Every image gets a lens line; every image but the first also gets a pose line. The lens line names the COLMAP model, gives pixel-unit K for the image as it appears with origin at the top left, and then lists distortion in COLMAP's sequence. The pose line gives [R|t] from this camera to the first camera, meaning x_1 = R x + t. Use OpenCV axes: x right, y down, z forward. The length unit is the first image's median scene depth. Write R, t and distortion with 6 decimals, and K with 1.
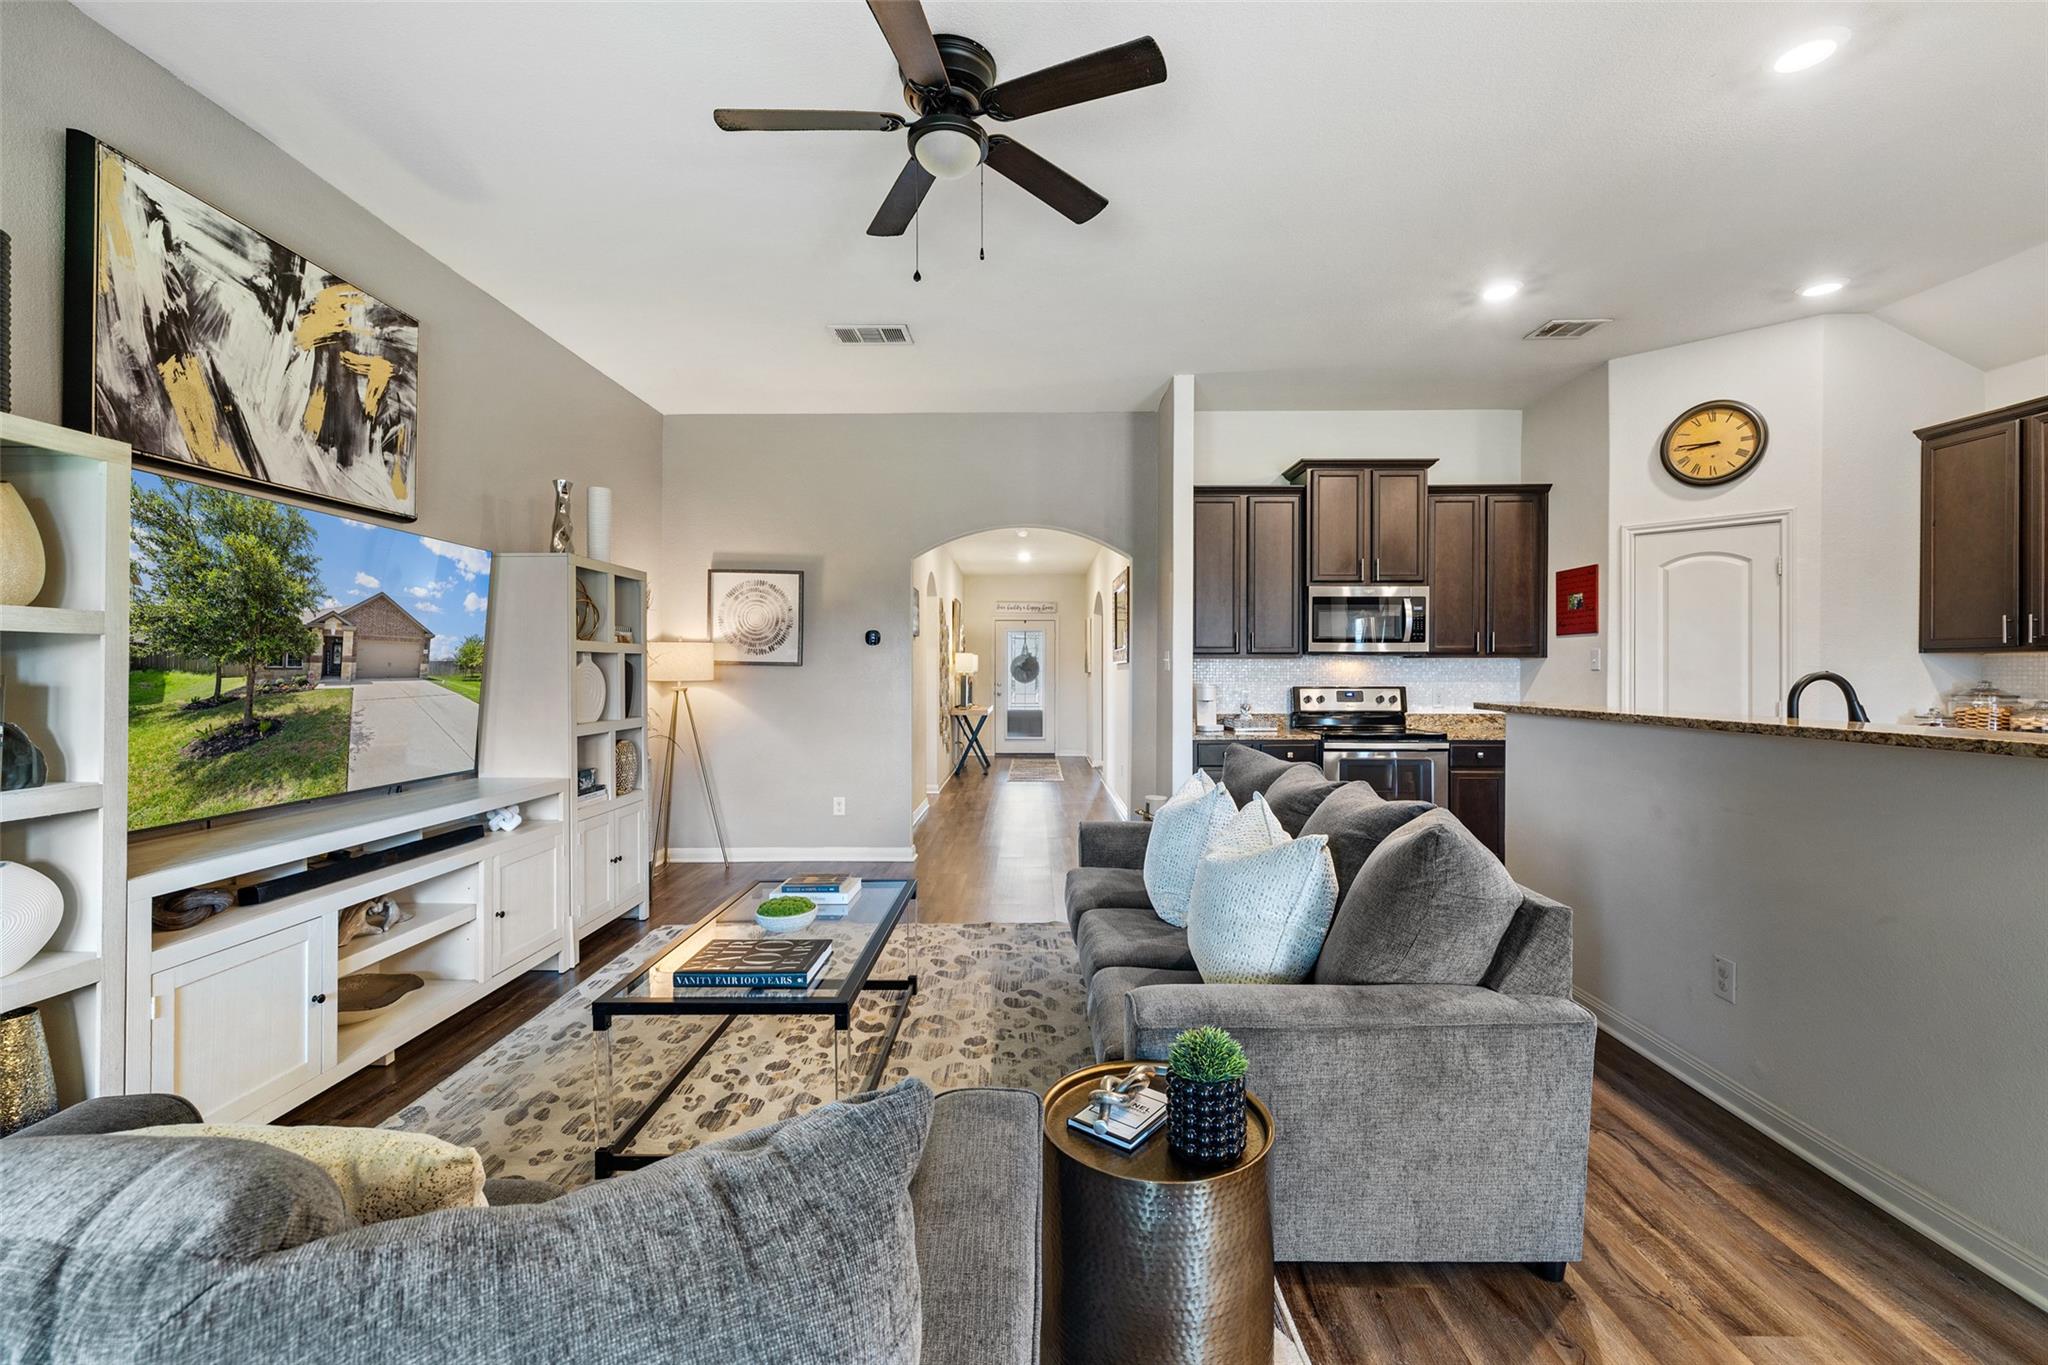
lens RADIAL K [[866.8, 0, 1019.7], [0, 866.8, 670.0], [0, 0, 1]] dist [0.000358, 0.000134]
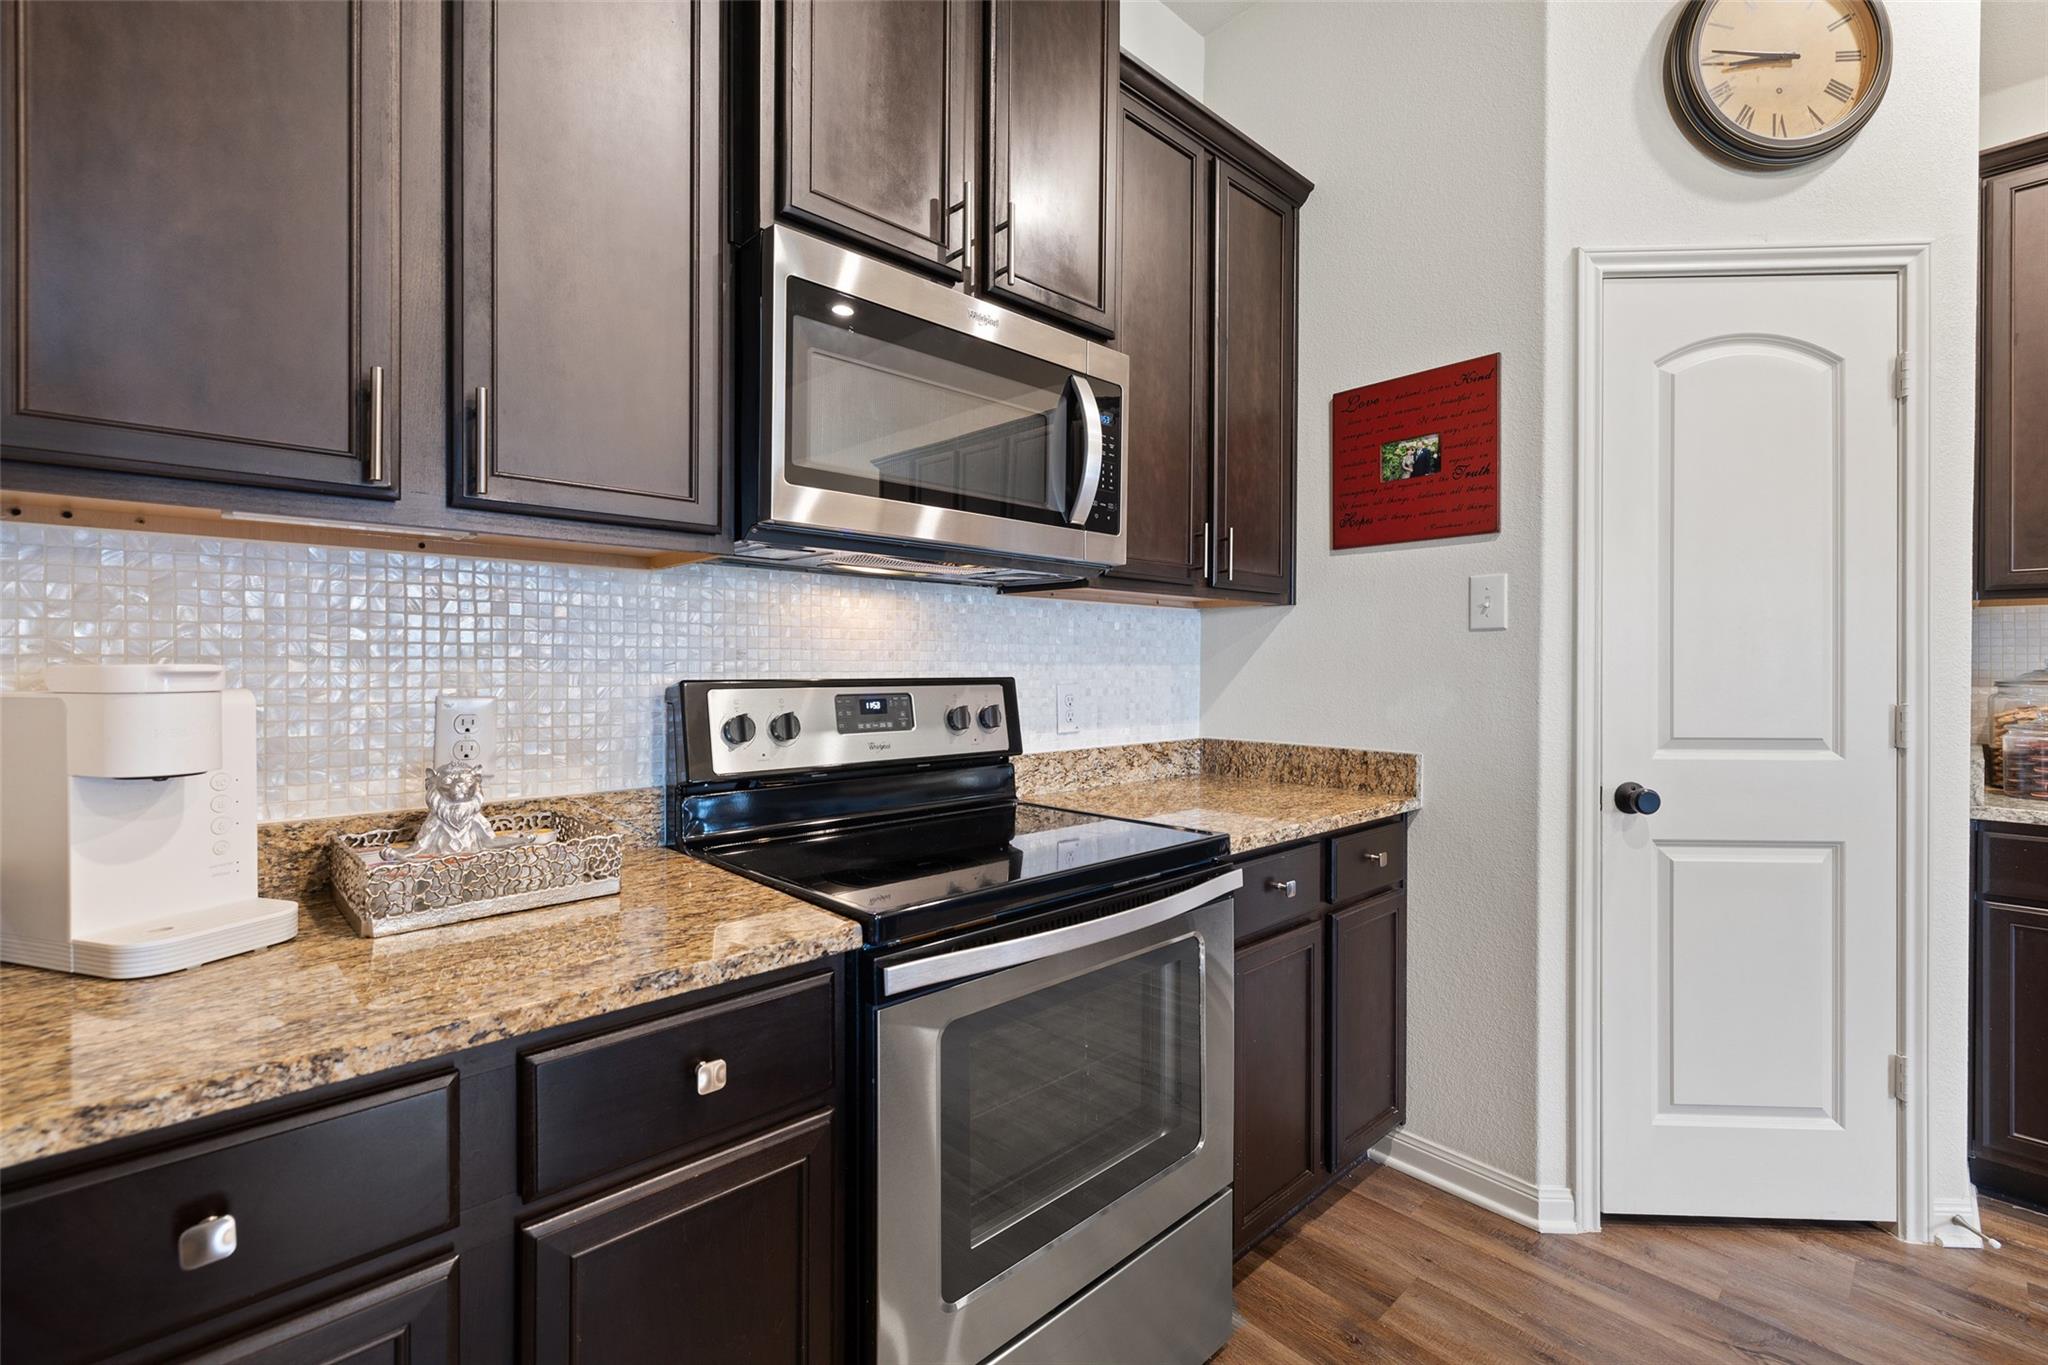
lens RADIAL K [[866.8, 0, 1016.4], [0, 866.8, 669.9], [0, 0, 1]] dist [0.000358, 0.000134]
pose [[0.727171, -0.000785, 0.686456, 0.290038], [-0.001786, 0.999994, 0.003035, 0.020380], [-0.686454, -0.003433, 0.727165, 1.017361]]
